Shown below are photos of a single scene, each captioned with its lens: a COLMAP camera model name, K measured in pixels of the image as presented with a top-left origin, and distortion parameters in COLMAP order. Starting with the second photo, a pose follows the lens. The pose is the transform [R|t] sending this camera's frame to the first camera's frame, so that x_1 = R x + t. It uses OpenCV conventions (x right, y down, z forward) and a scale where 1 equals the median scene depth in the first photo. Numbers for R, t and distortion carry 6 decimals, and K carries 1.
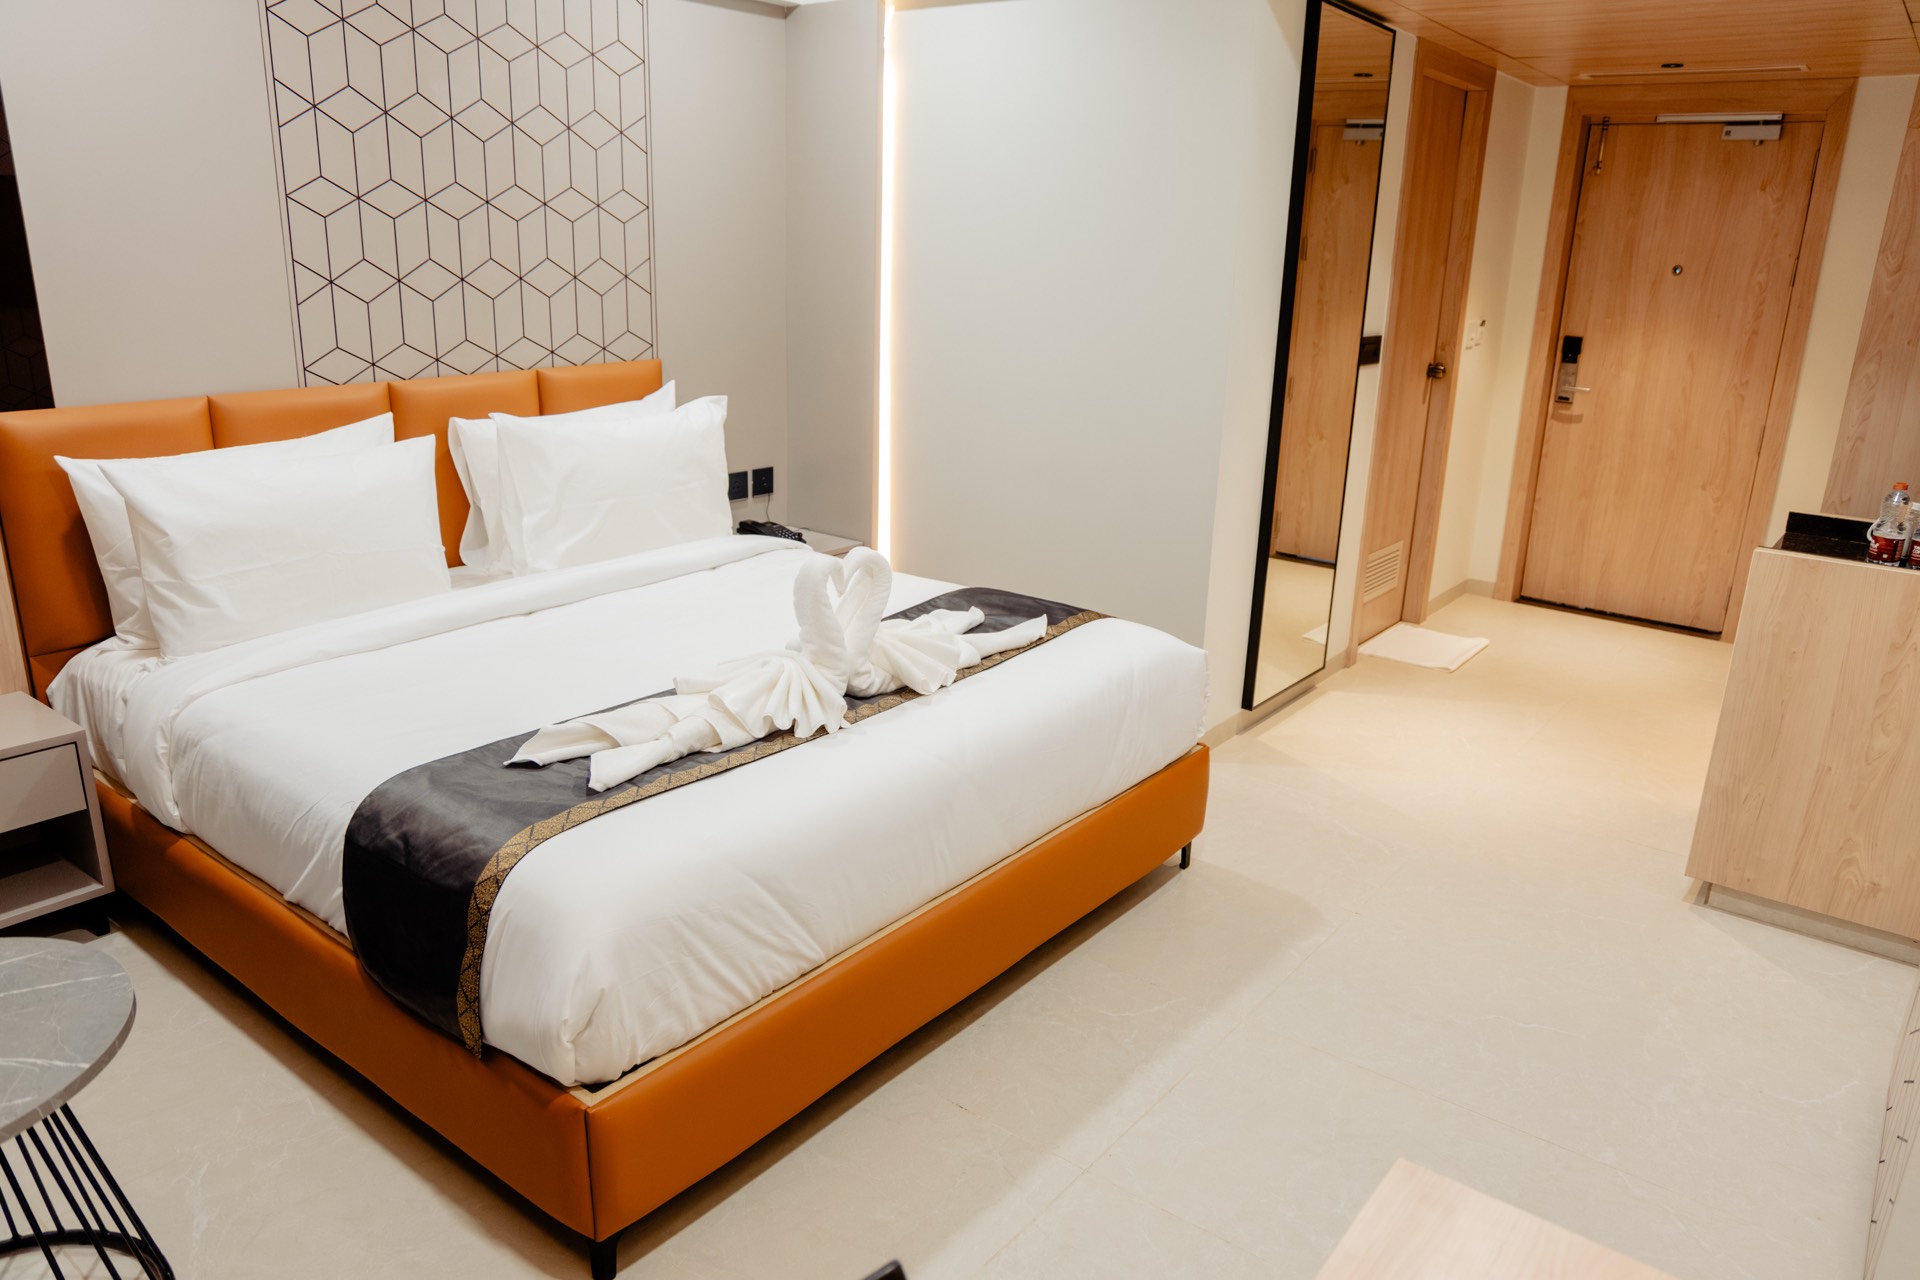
lens RADIAL K [[1305.3, 0, 960.0], [0, 1305.3, 640.0], [0, 0, 1]] dist [-0.052796, 0.030231]
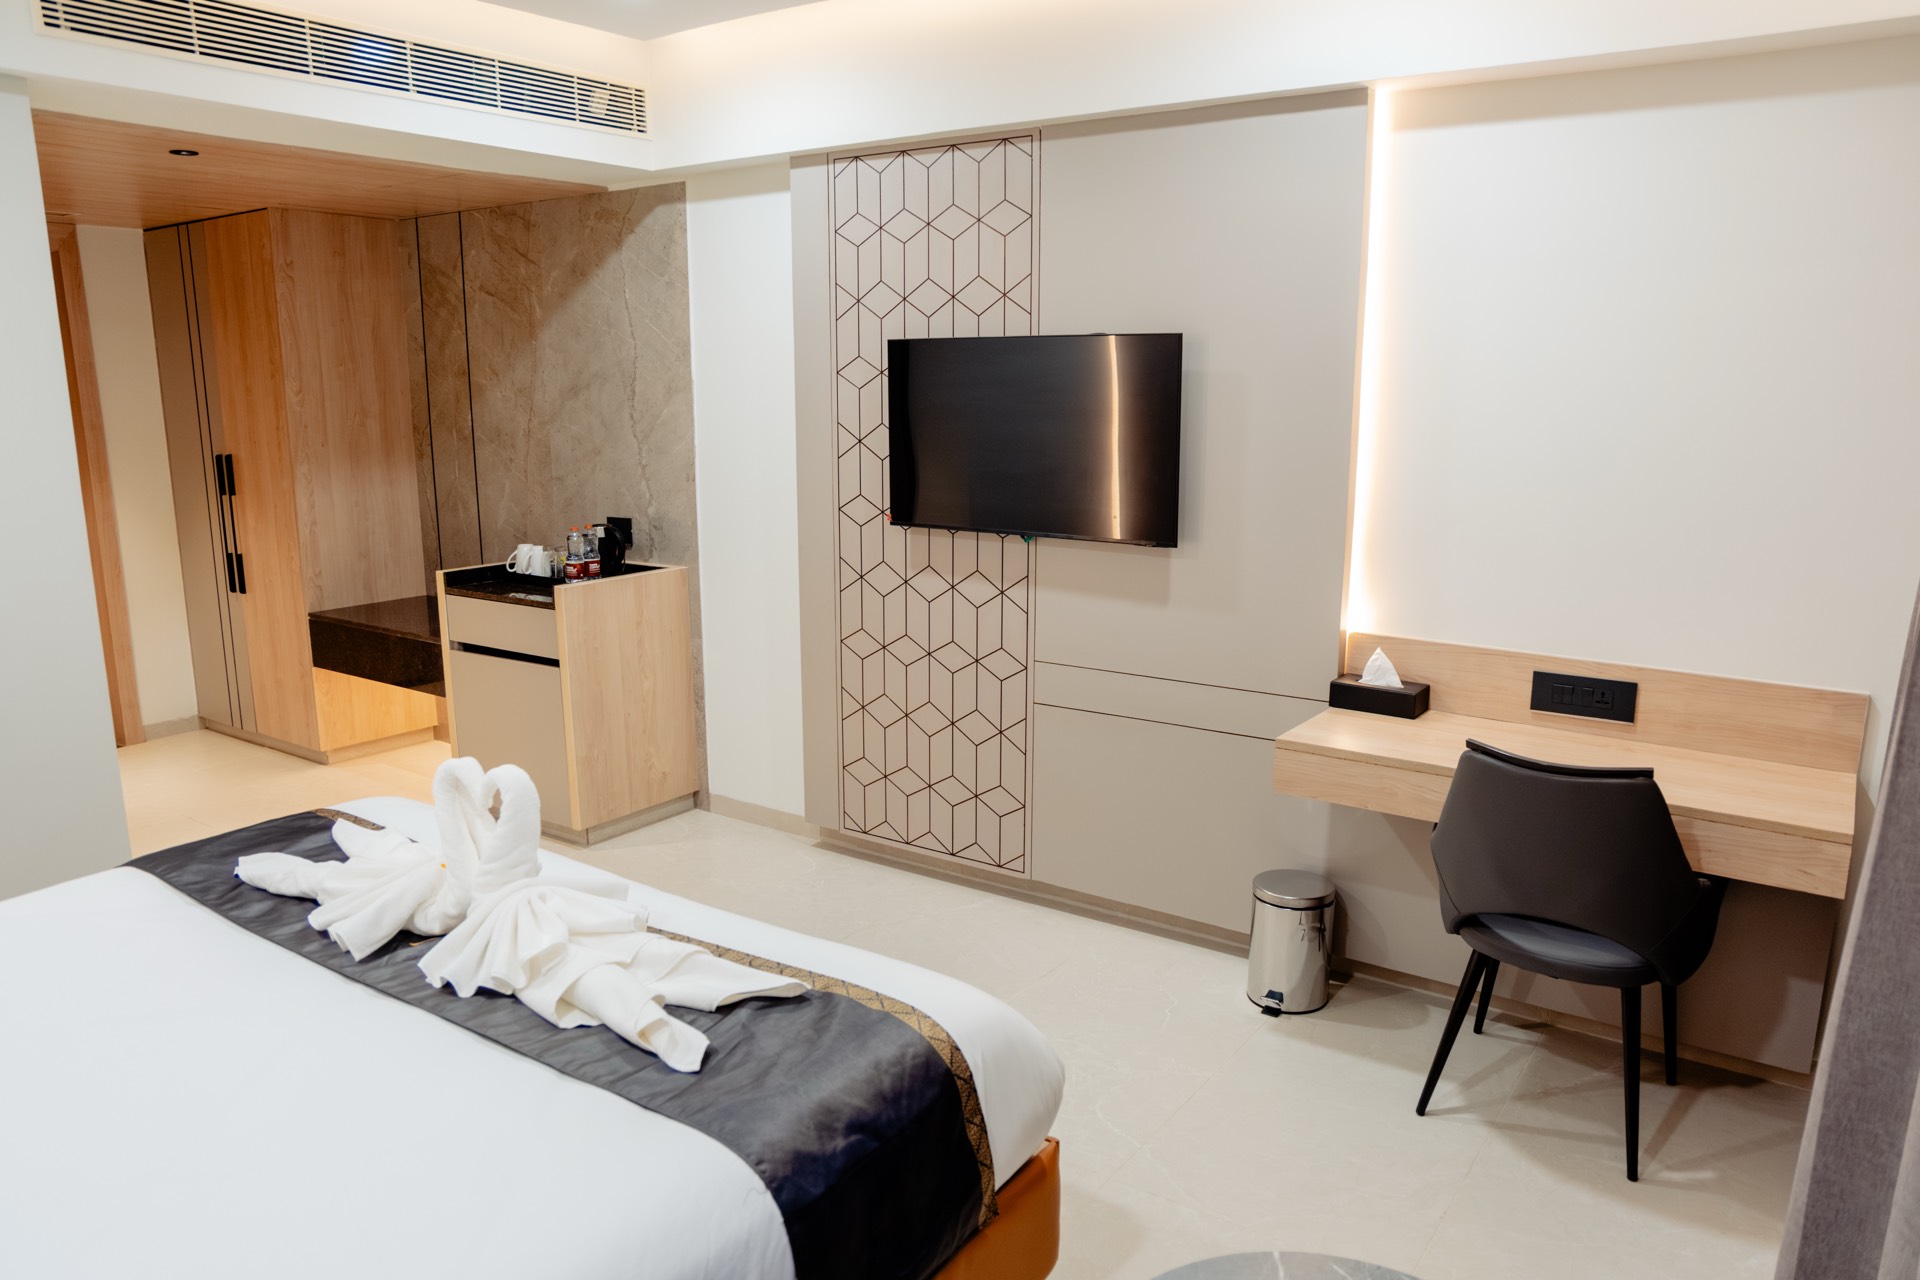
lens RADIAL K [[1305.3, 0, 960.0], [0, 1305.3, 640.0], [0, 0, 1]] dist [-0.052796, 0.030231]
pose [[-0.030731, -0.229805, 0.972751, -0.744637], [0.301570, 0.925727, 0.228223, -0.197386], [-0.952949, 0.300366, 0.040854, 0.507889]]
